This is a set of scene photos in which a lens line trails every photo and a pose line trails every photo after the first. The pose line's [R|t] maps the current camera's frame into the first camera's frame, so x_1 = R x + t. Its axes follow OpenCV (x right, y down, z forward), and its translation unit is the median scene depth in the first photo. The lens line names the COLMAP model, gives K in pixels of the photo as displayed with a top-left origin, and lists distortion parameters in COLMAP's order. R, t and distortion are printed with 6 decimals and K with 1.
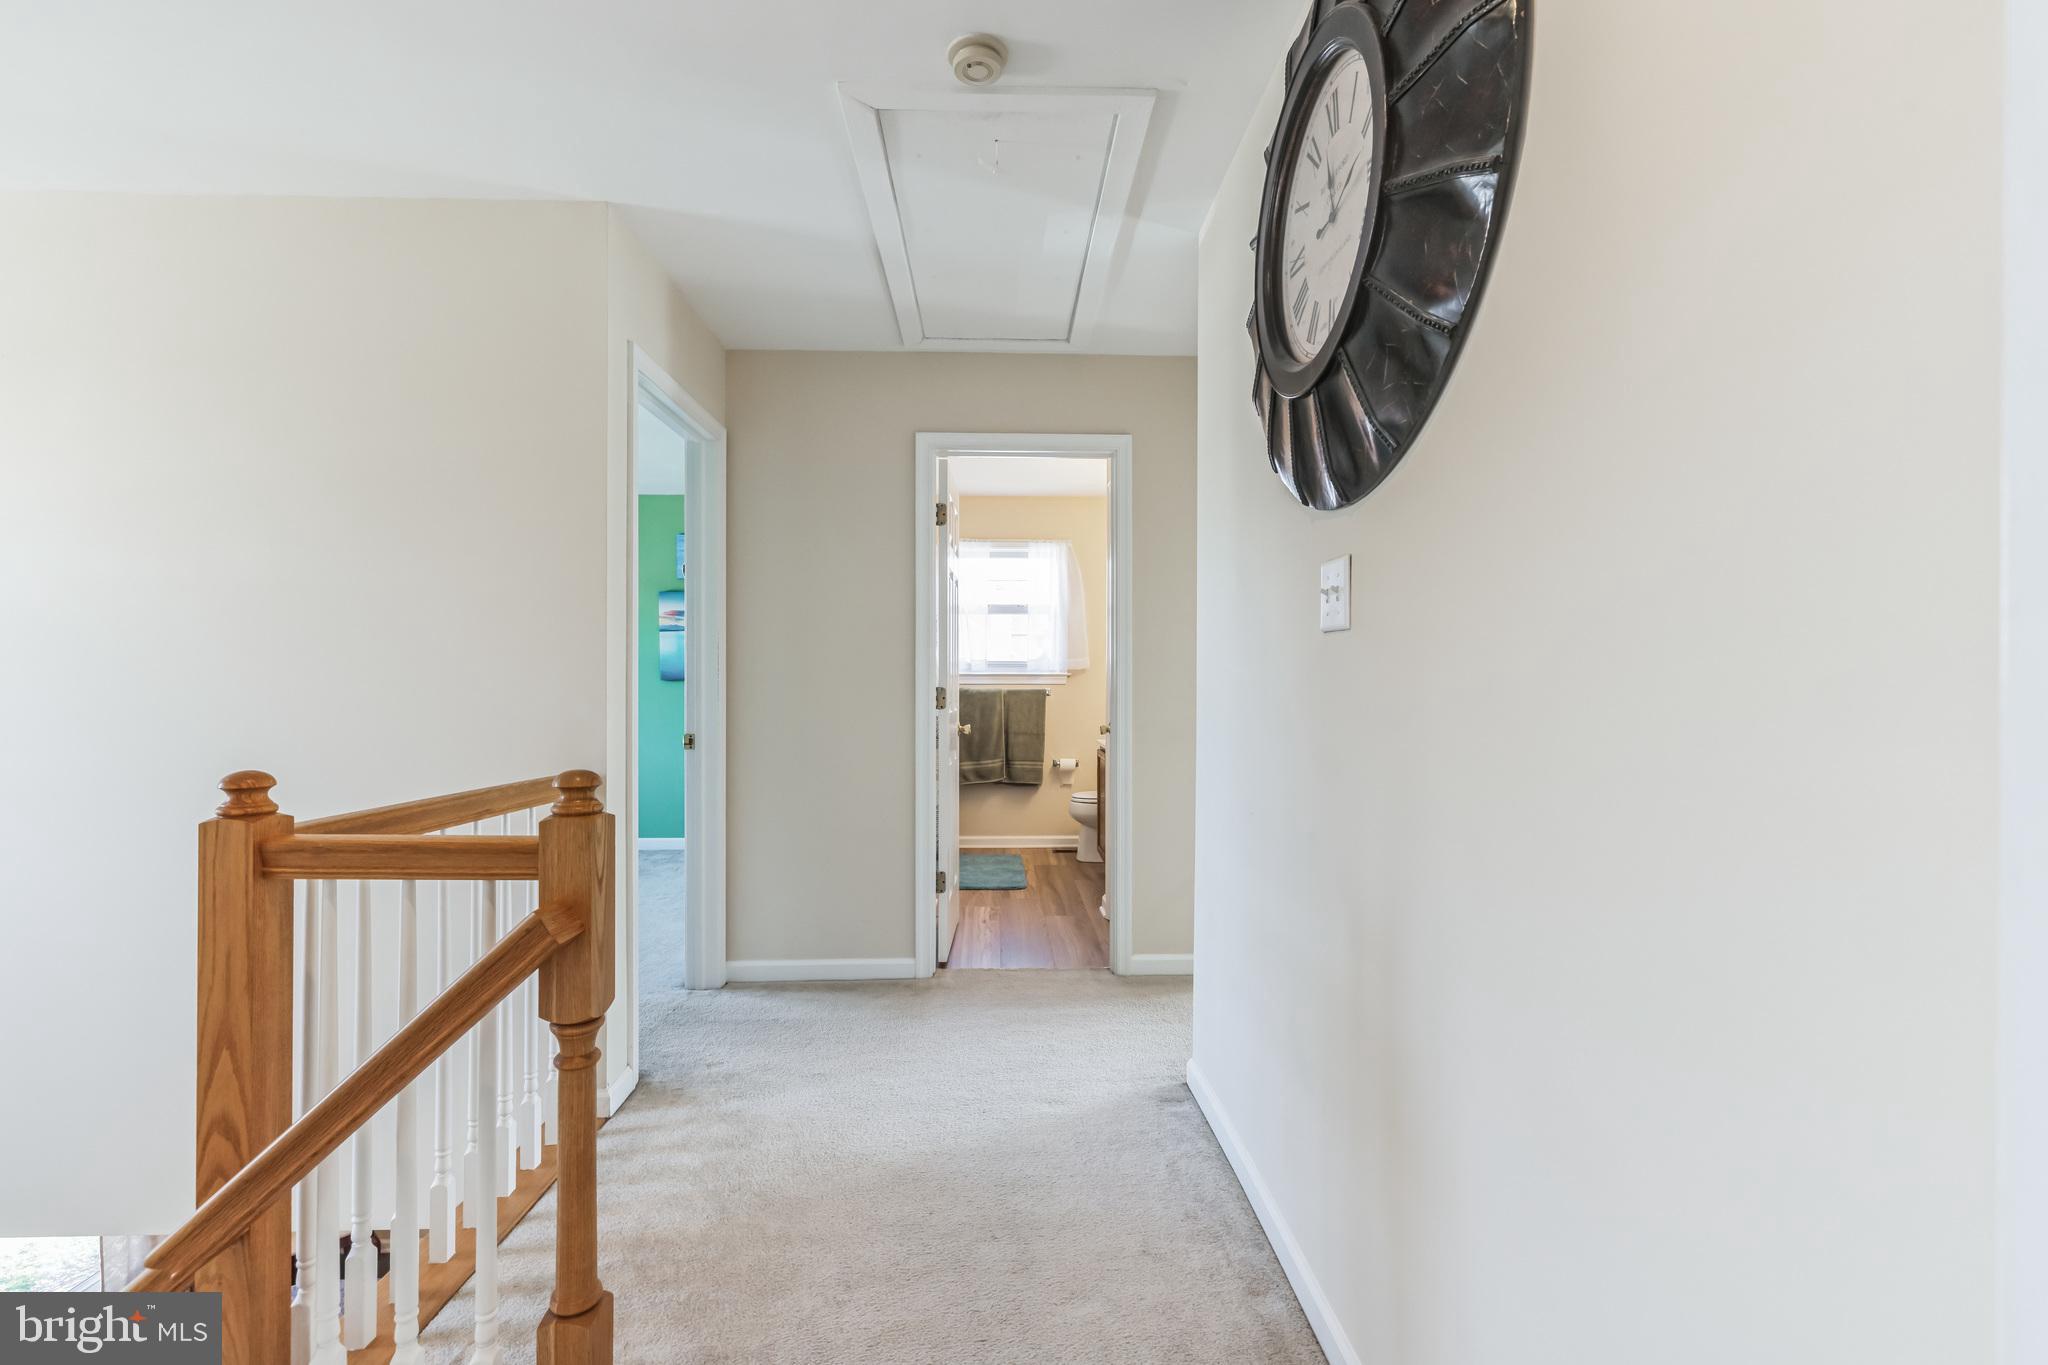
lens RADIAL K [[888.0, 0, 1022.1], [0, 888.0, 684.7], [0, 0, 1]] dist [0.001262, 0.001573]
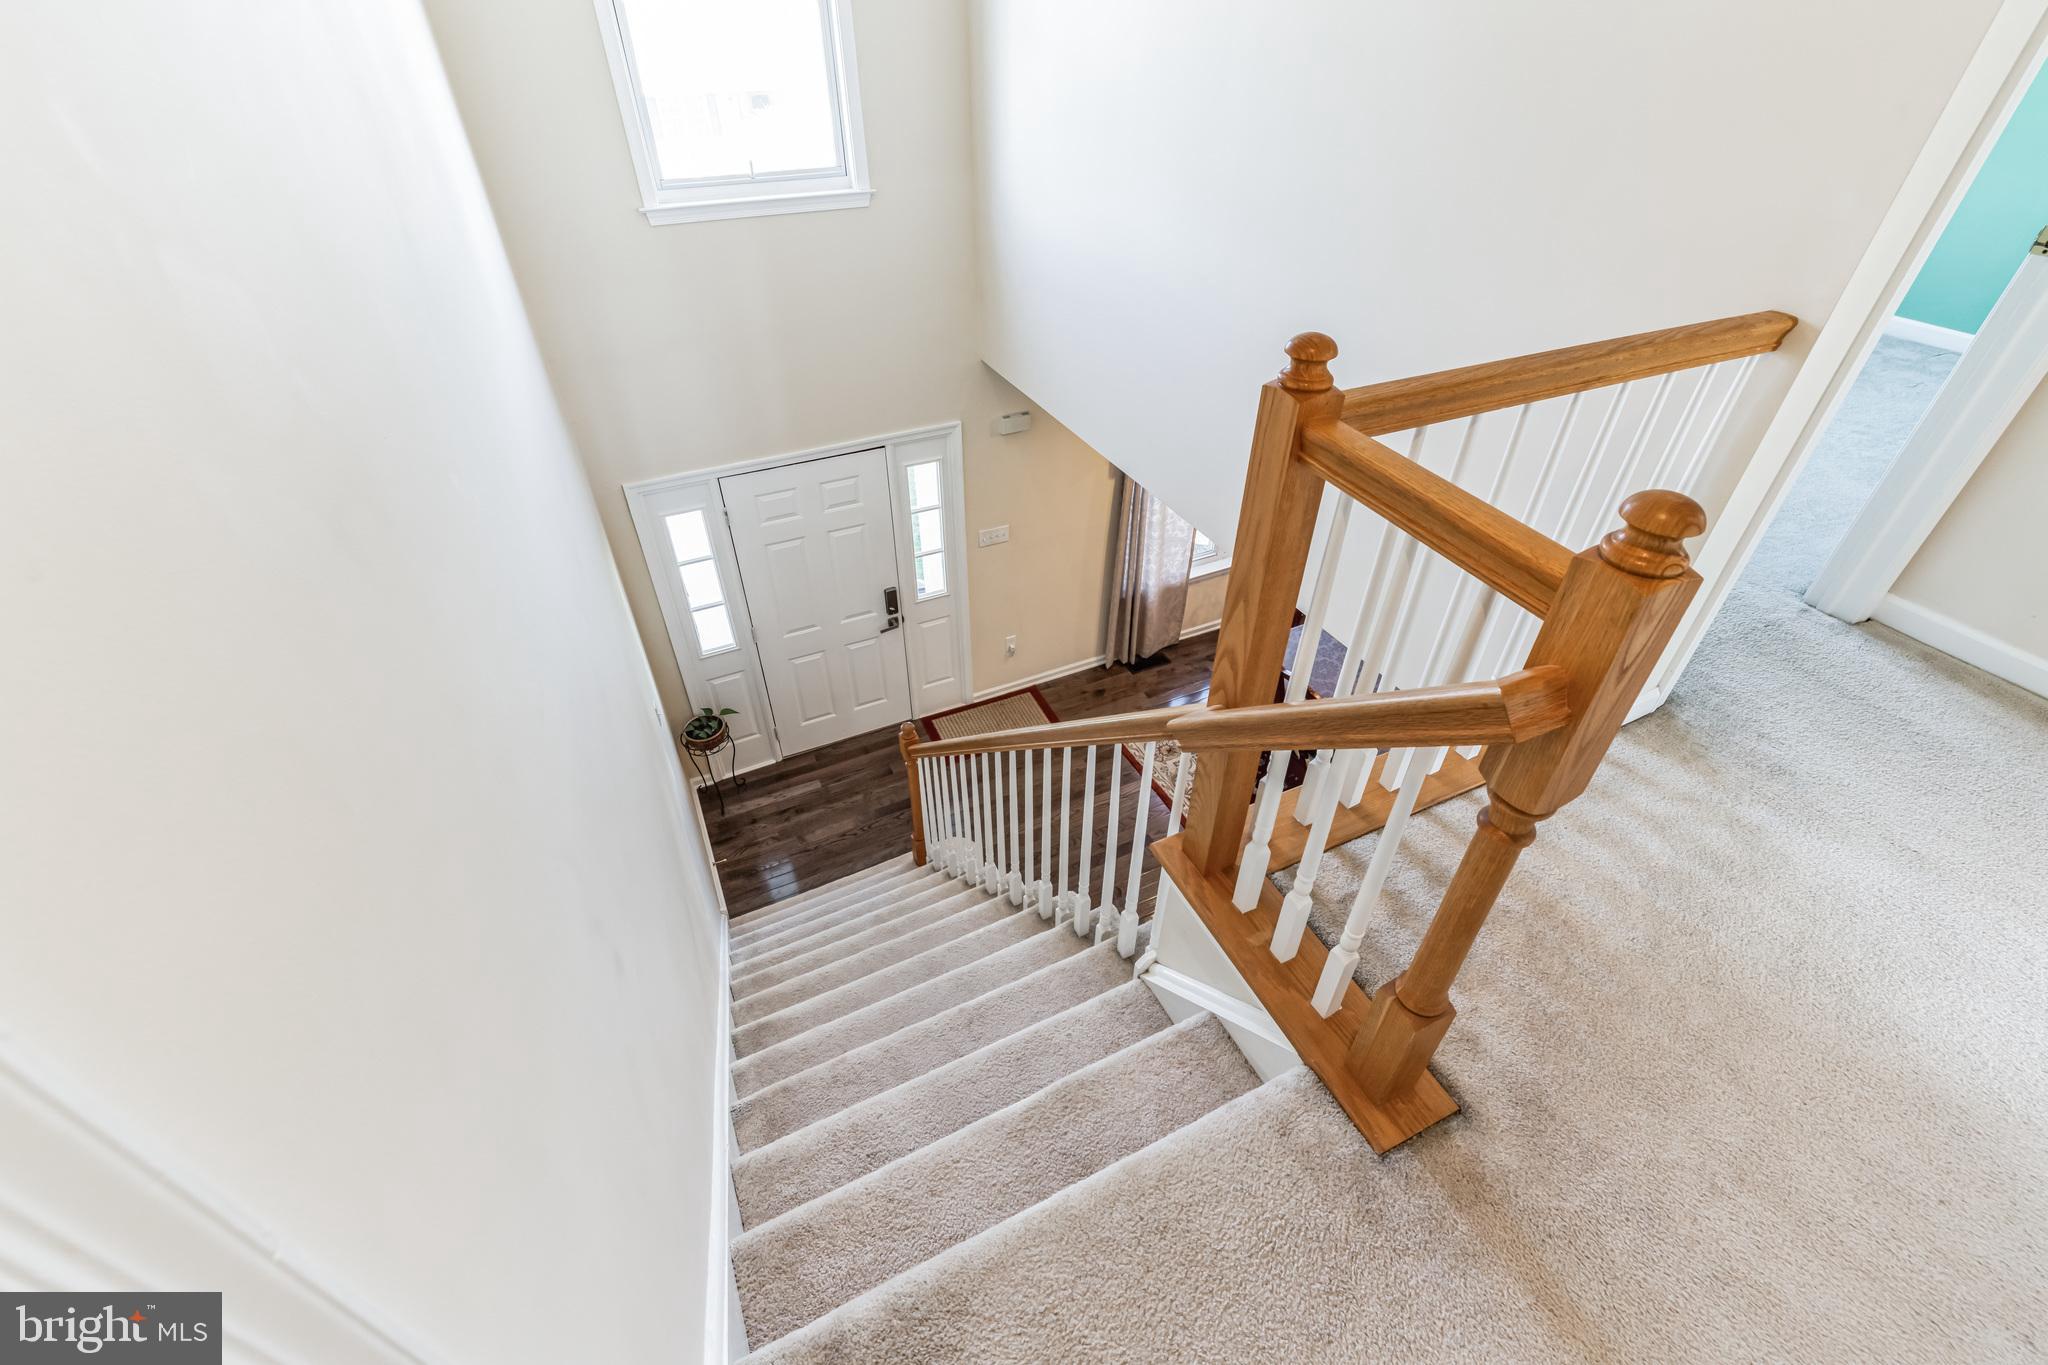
lens RADIAL K [[888.0, 0, 1022.3], [0, 888.0, 671.8], [0, 0, 1]] dist [0.001262, 0.001573]
pose [[0.400395, 0.569527, -0.717859, -0.068416], [-0.002759, 0.784142, 0.620575, -0.065976], [0.916338, -0.246494, 0.315538, 0.145481]]
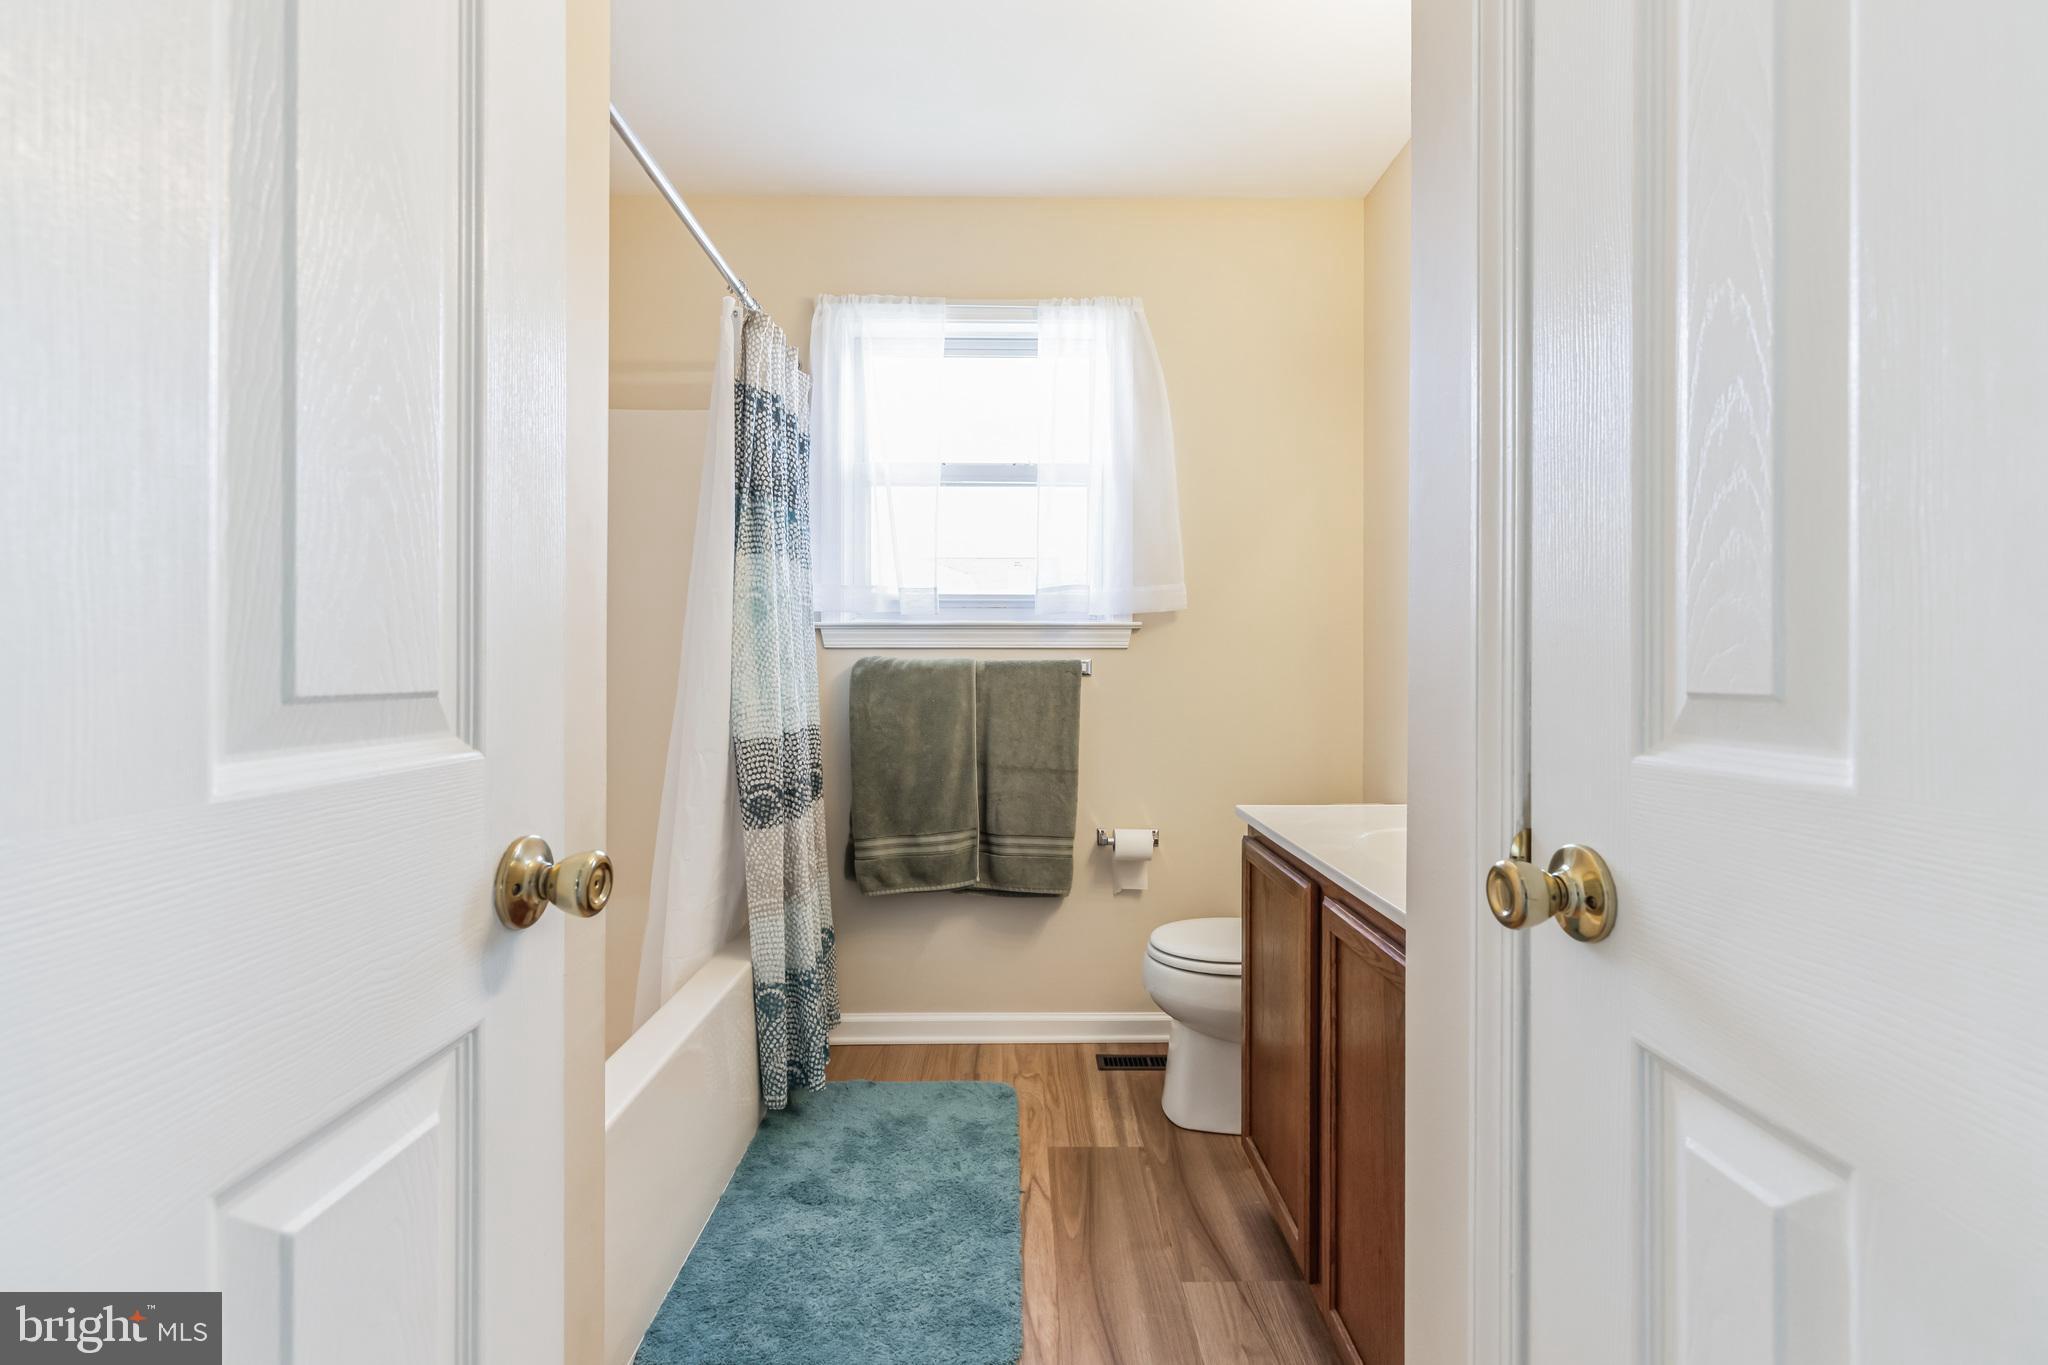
lens RADIAL K [[888.0, 0, 1018.5], [0, 888.0, 677.6], [0, 0, 1]] dist [0.001262, 0.001573]
pose [[0.999704, -0.000401, -0.024321, 0.015250], [0.000341, 0.999997, -0.002463, 0.025760], [0.024322, 0.002454, 0.999701, 1.071719]]
